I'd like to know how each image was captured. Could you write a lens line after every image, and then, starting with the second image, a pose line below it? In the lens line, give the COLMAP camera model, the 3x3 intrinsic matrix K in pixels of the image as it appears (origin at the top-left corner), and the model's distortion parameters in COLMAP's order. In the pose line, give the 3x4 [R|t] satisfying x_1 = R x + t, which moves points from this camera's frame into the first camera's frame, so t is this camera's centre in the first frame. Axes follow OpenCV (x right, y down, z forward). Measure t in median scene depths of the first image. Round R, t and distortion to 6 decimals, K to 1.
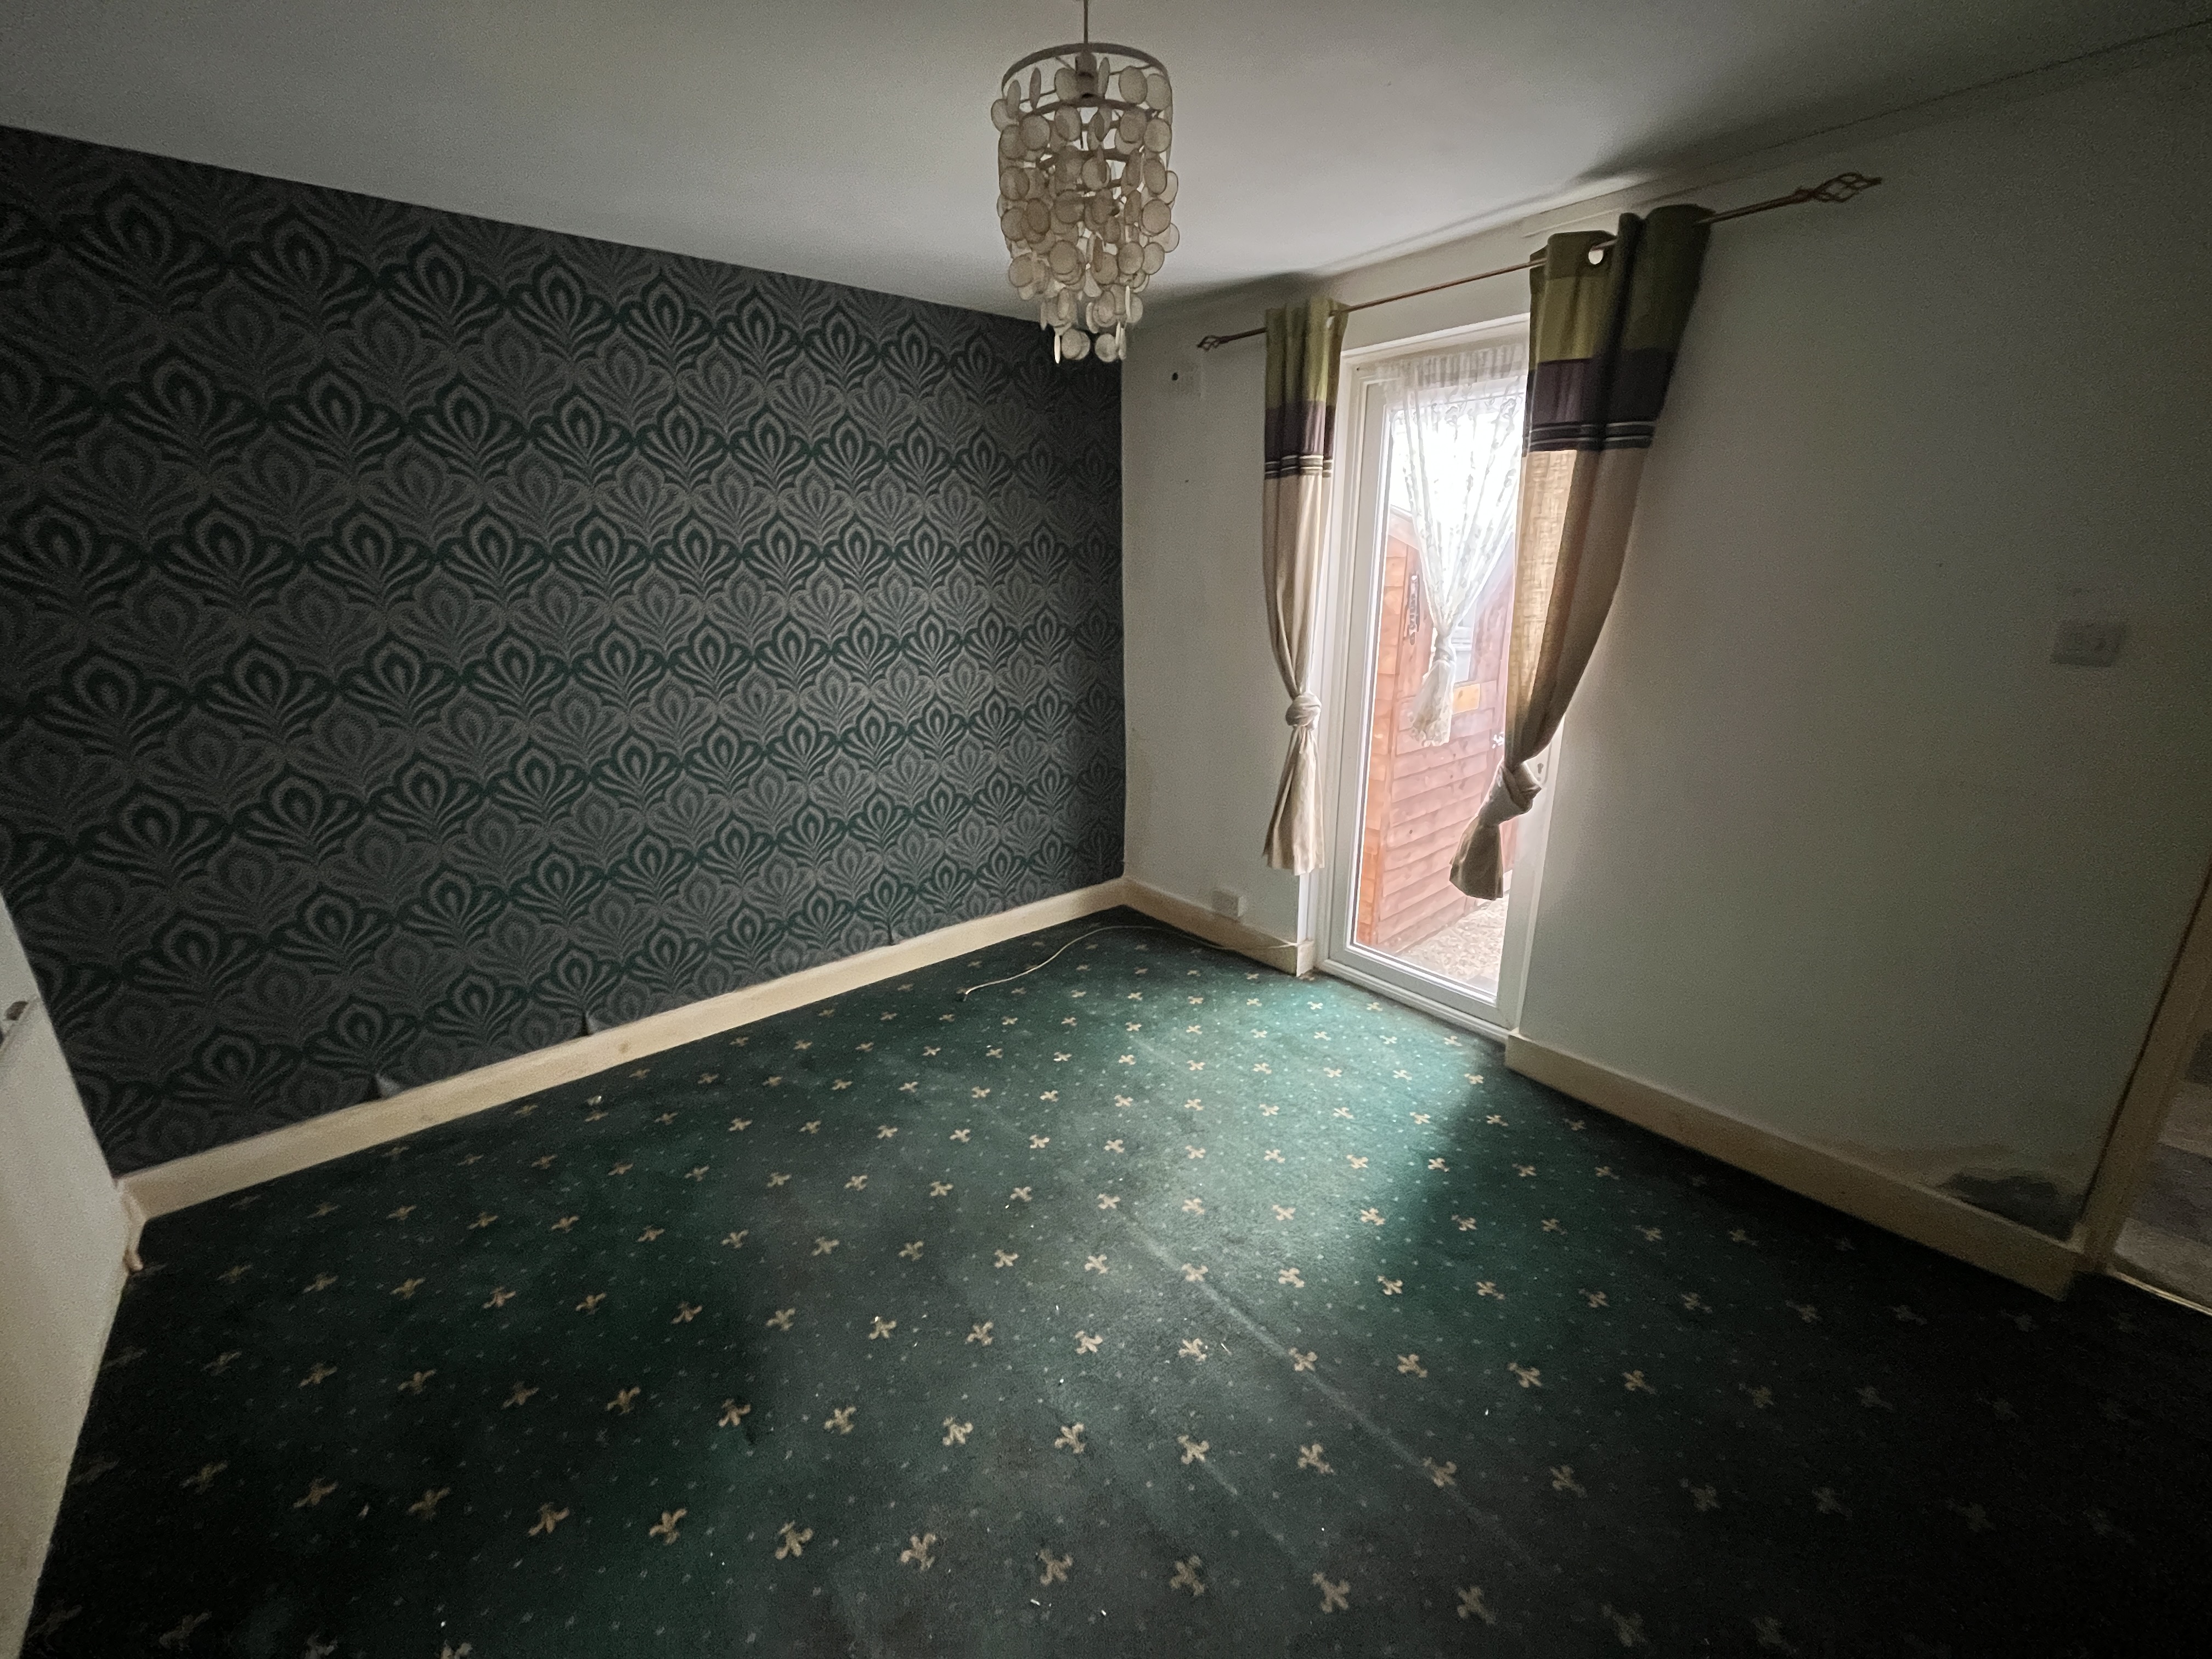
lens RADIAL K [[893.1, 0, 1097.1], [0, 893.1, 827.7], [0, 0, 1]] dist [-0.001725, 0.000156]
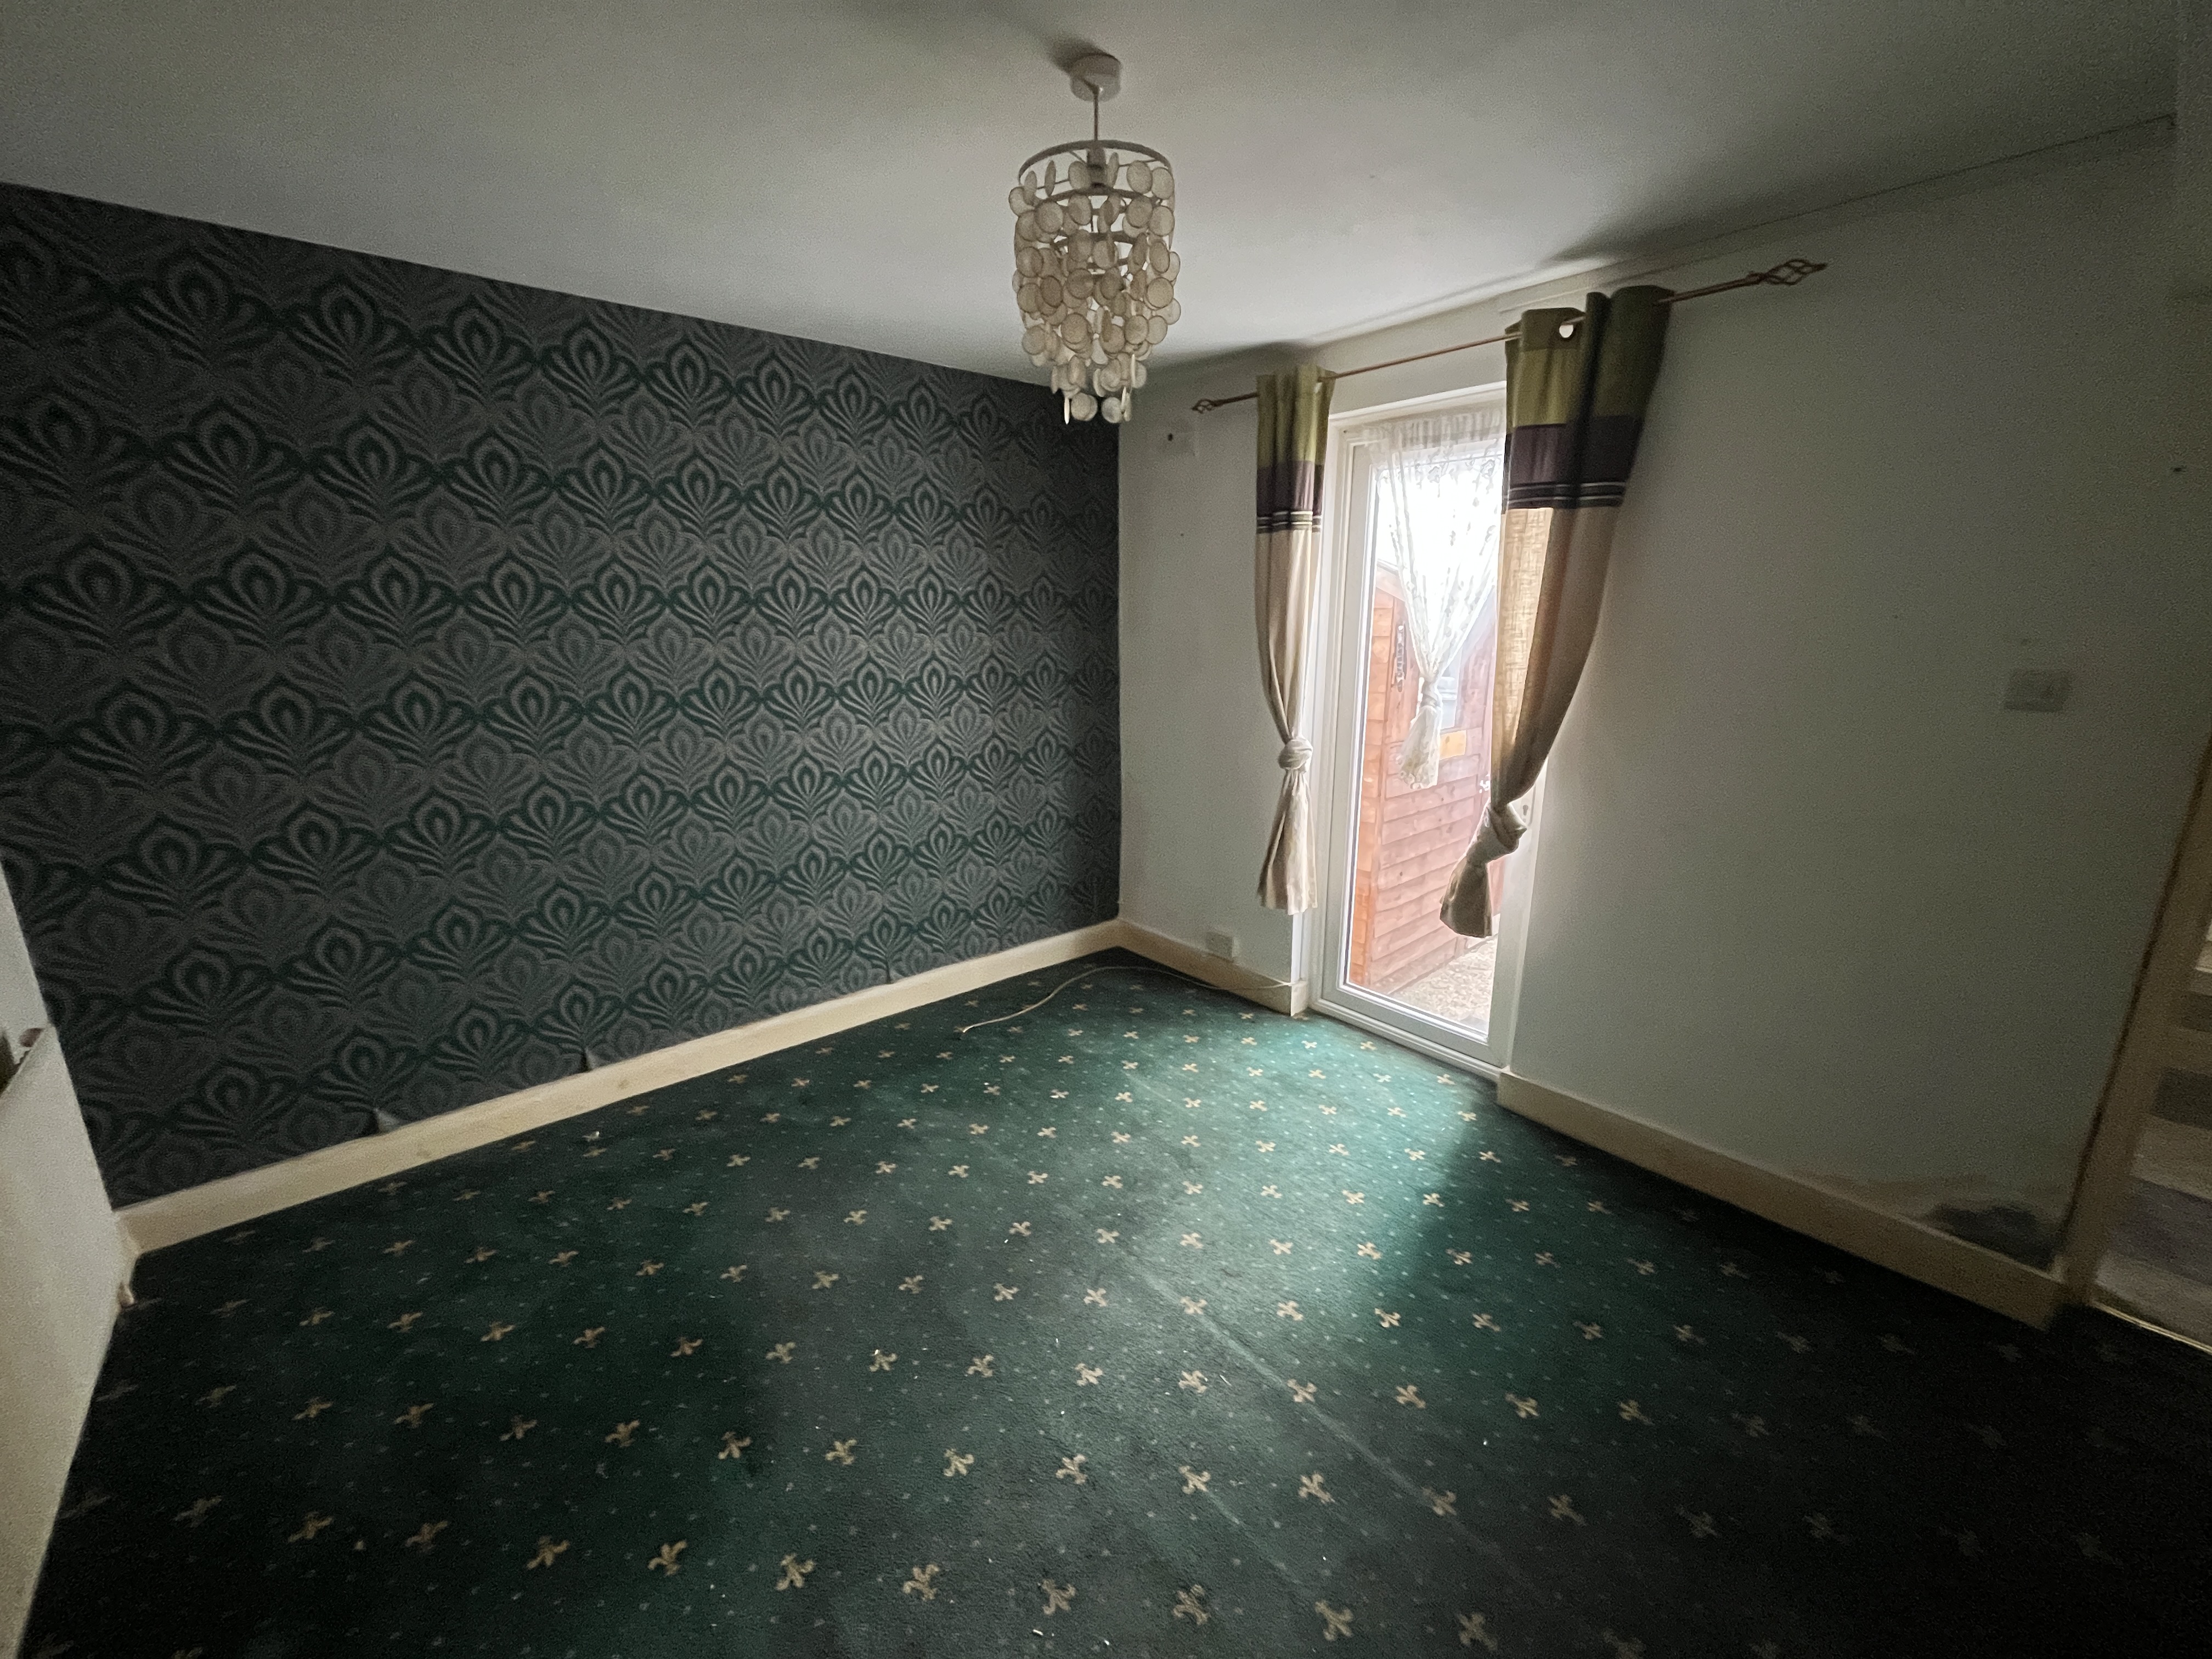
lens RADIAL K [[892.6, 0, 1097.2], [0, 892.6, 828.7], [0, 0, 1]] dist [-0.000876, -0.000586]
pose [[0.999933, 0.004511, 0.010689, -0.009796], [-0.003932, 0.998556, -0.053568, 0.012552], [-0.010915, 0.053522, 0.998507, -0.024357]]
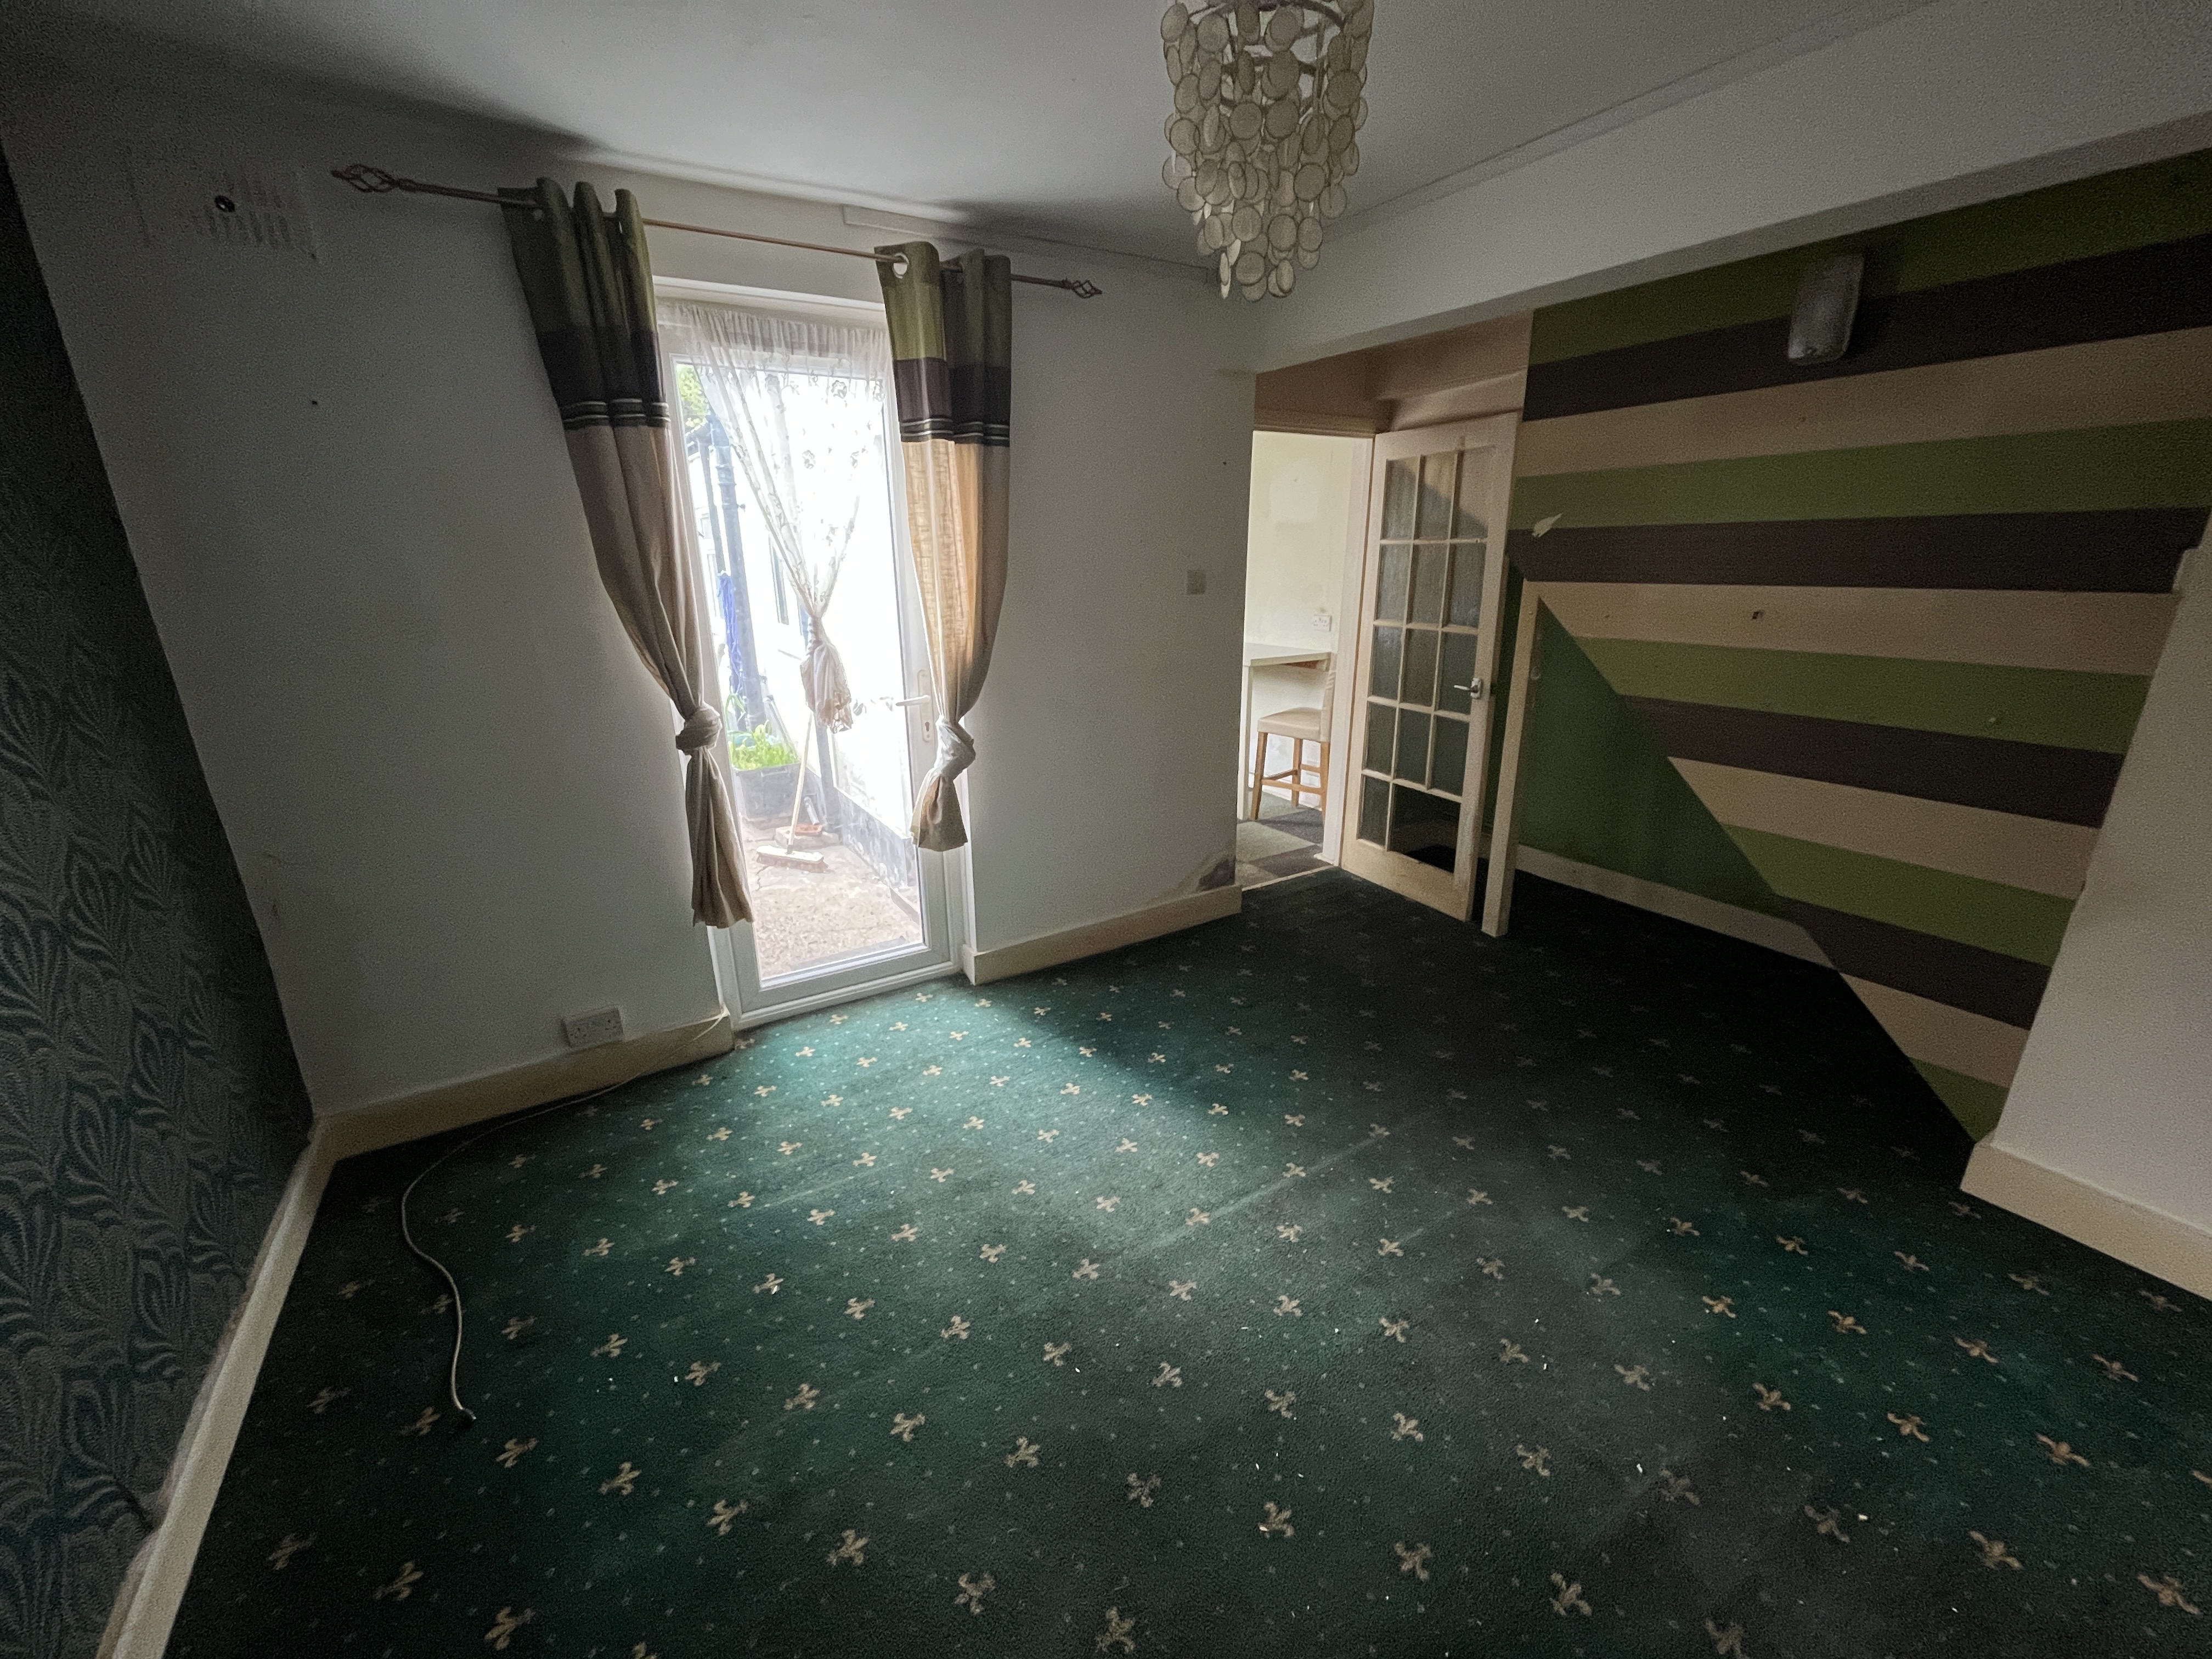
lens RADIAL K [[893.1, 0, 1097.1], [0, 893.1, 827.7], [0, 0, 1]] dist [-0.001725, 0.000156]
pose [[0.144836, -0.288624, 0.946424, -0.590866], [0.297600, 0.924927, 0.236525, -0.155383], [-0.943640, 0.247399, 0.219858, 0.602470]]
